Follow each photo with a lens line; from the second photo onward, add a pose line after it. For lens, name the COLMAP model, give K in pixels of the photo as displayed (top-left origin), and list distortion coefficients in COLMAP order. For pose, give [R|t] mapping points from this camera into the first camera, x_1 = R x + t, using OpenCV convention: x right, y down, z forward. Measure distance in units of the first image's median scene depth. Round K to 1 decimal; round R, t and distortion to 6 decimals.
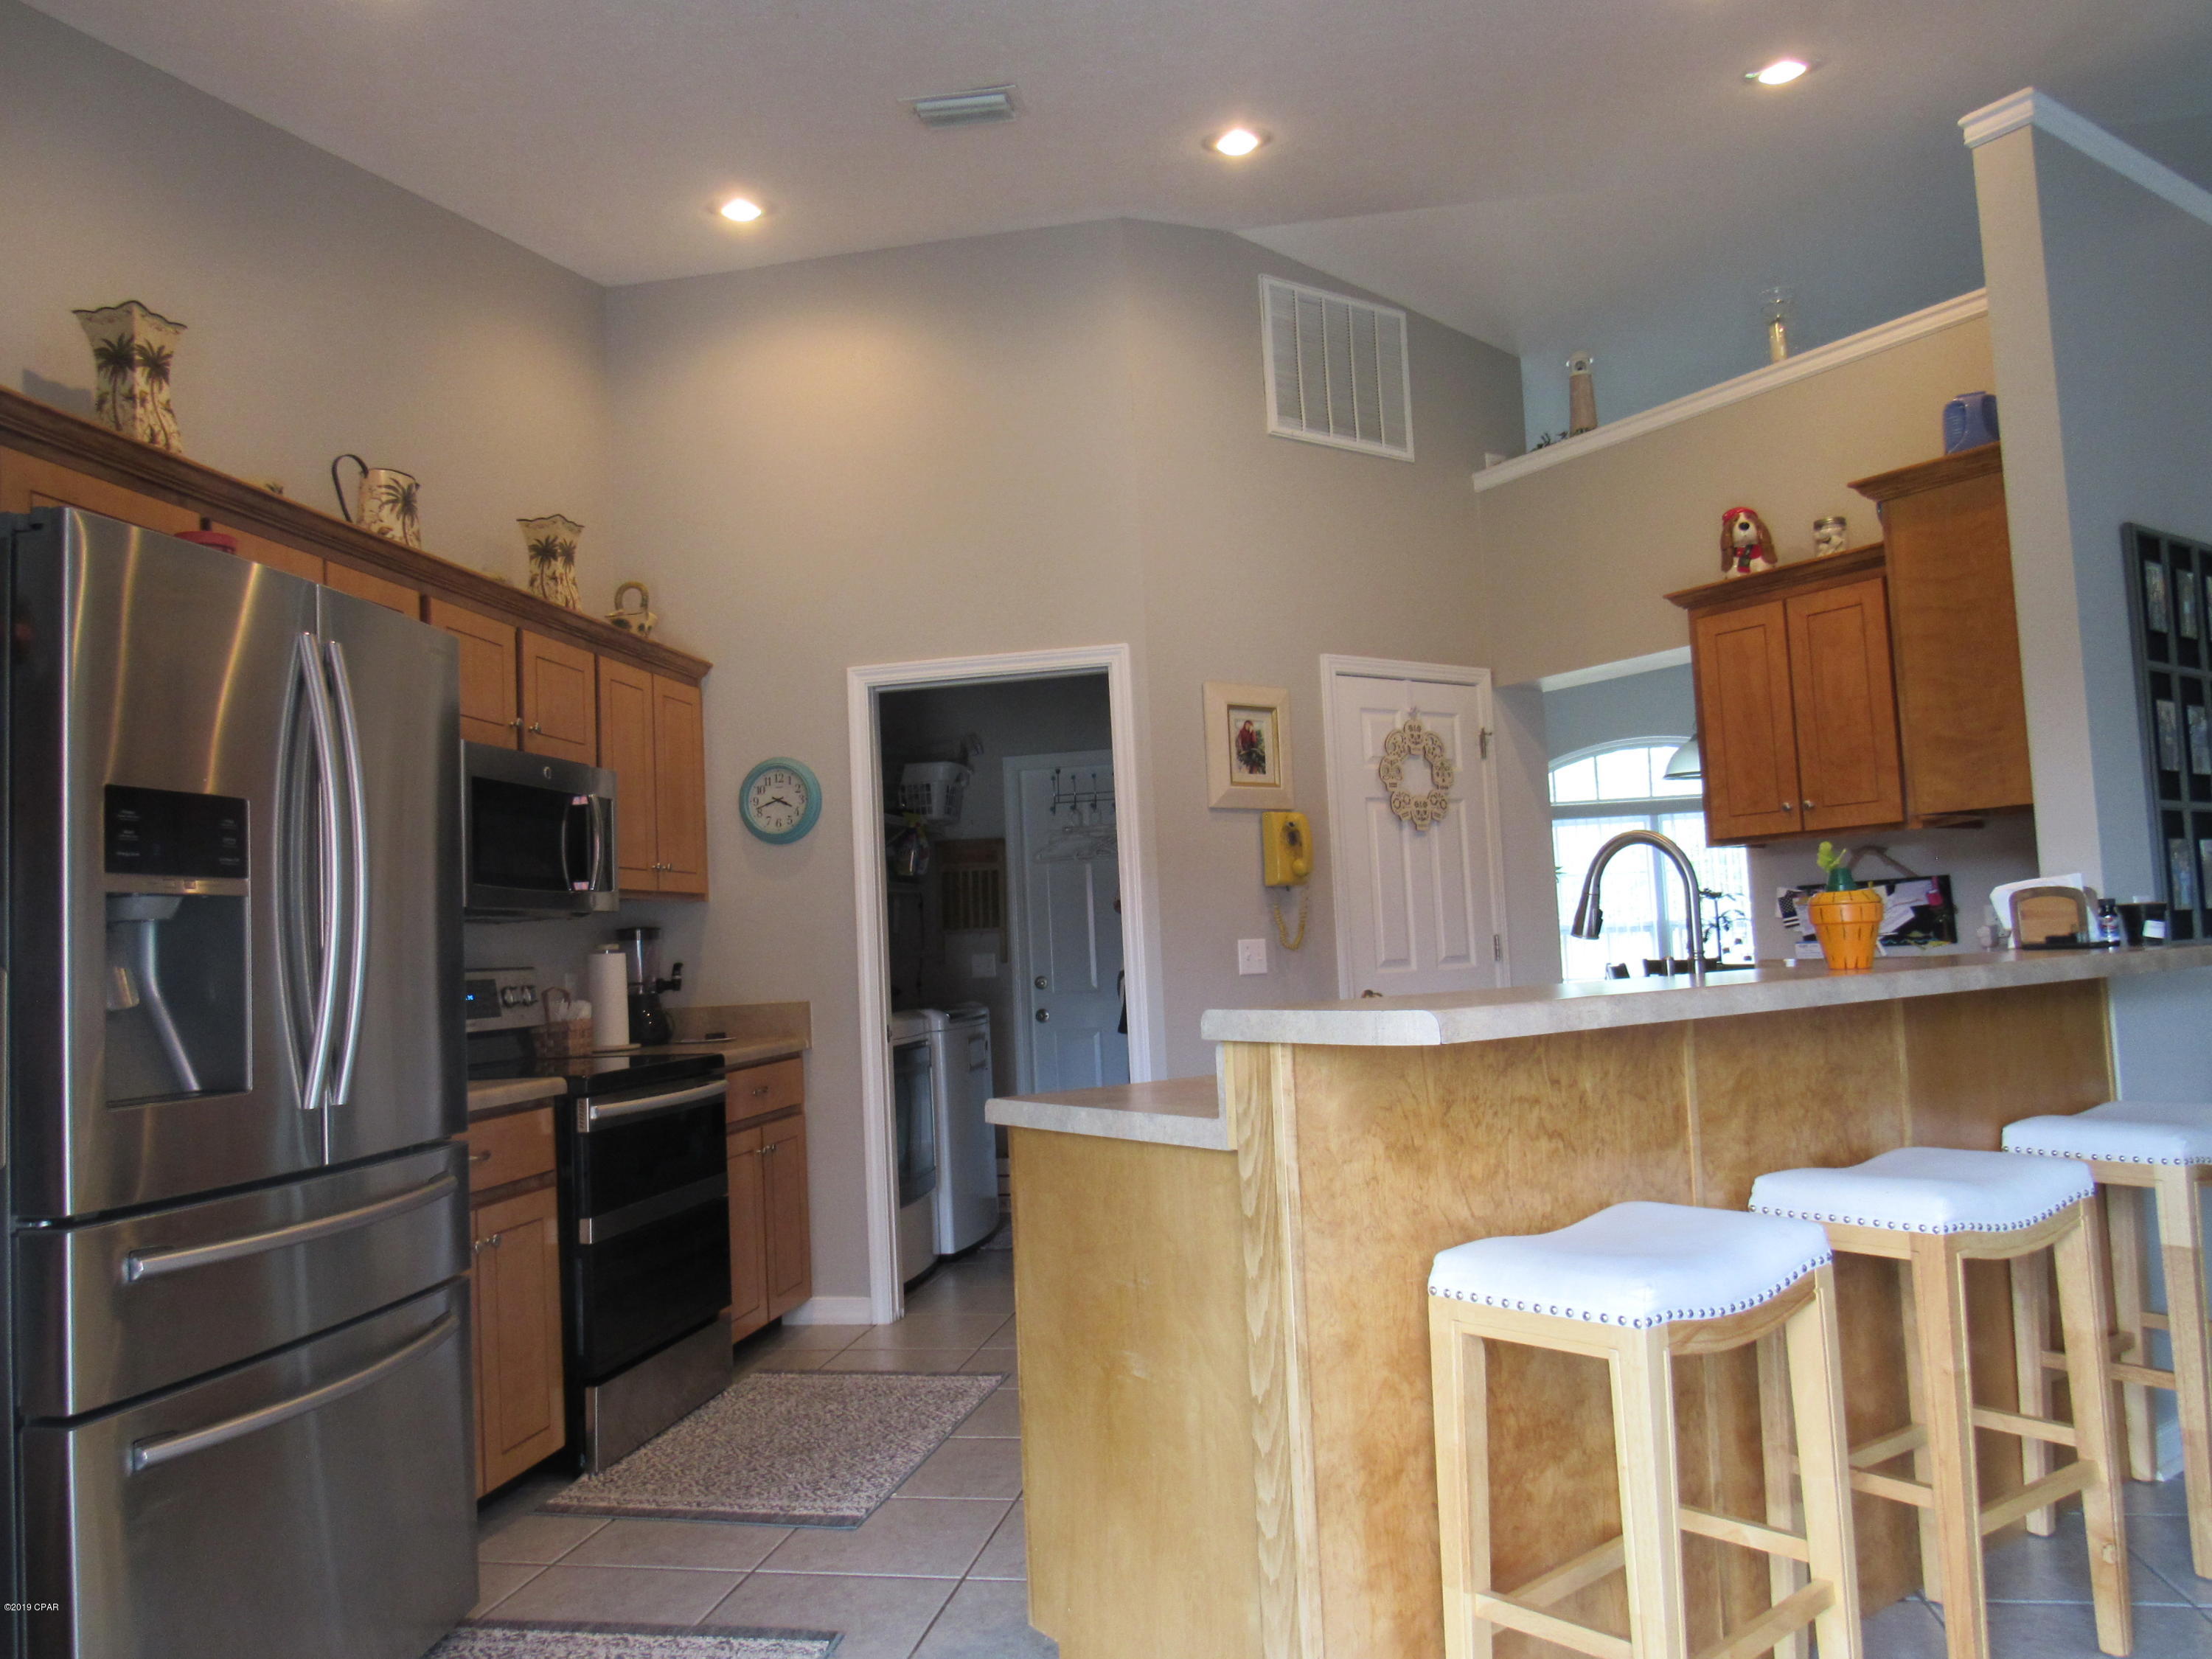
lens RADIAL K [[1570.2, 0, 1106.4], [0, 1570.2, 822.7], [0, 0, 1]] dist [-0.027201, 0.002964]
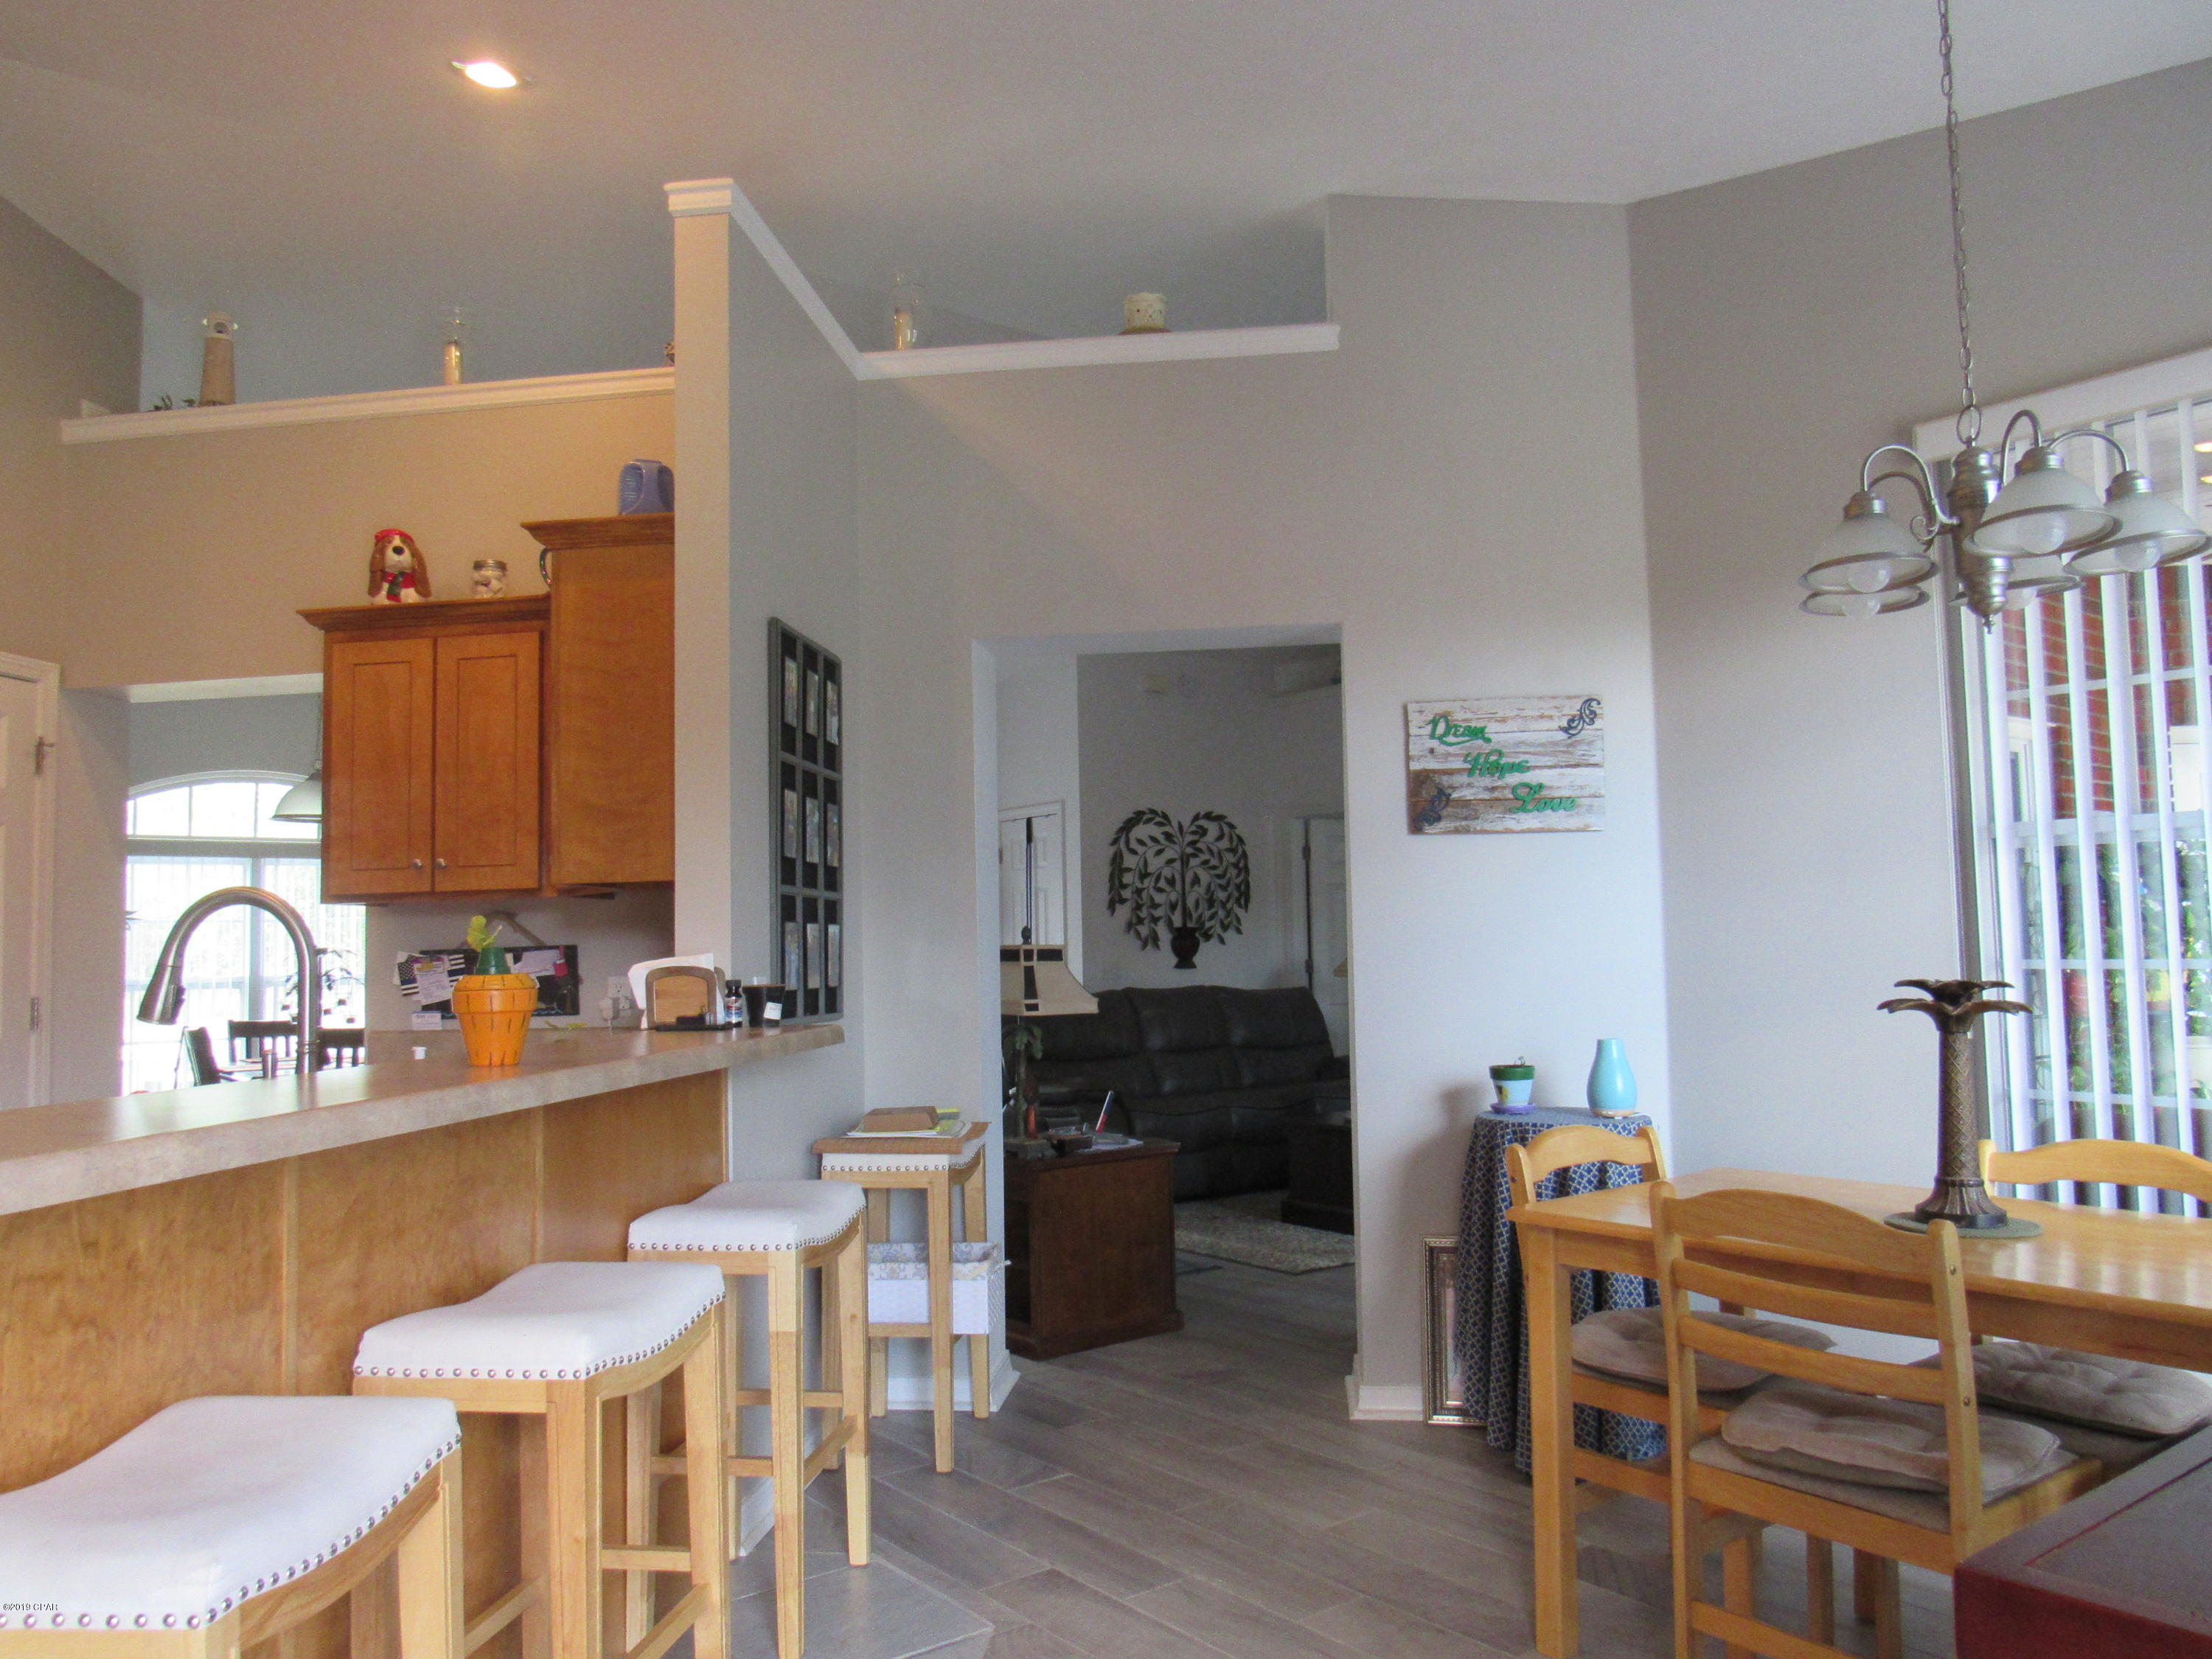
lens RADIAL K [[1570.2, 0, 1110.7], [0, 1570.2, 824.4], [0, 0, 1]] dist [-0.027201, 0.002964]
pose [[0.664814, 0.086284, 0.742009, 0.036554], [-0.063240, 0.996242, -0.059186, -0.006487], [-0.744328, -0.007577, 0.667772, 0.122328]]
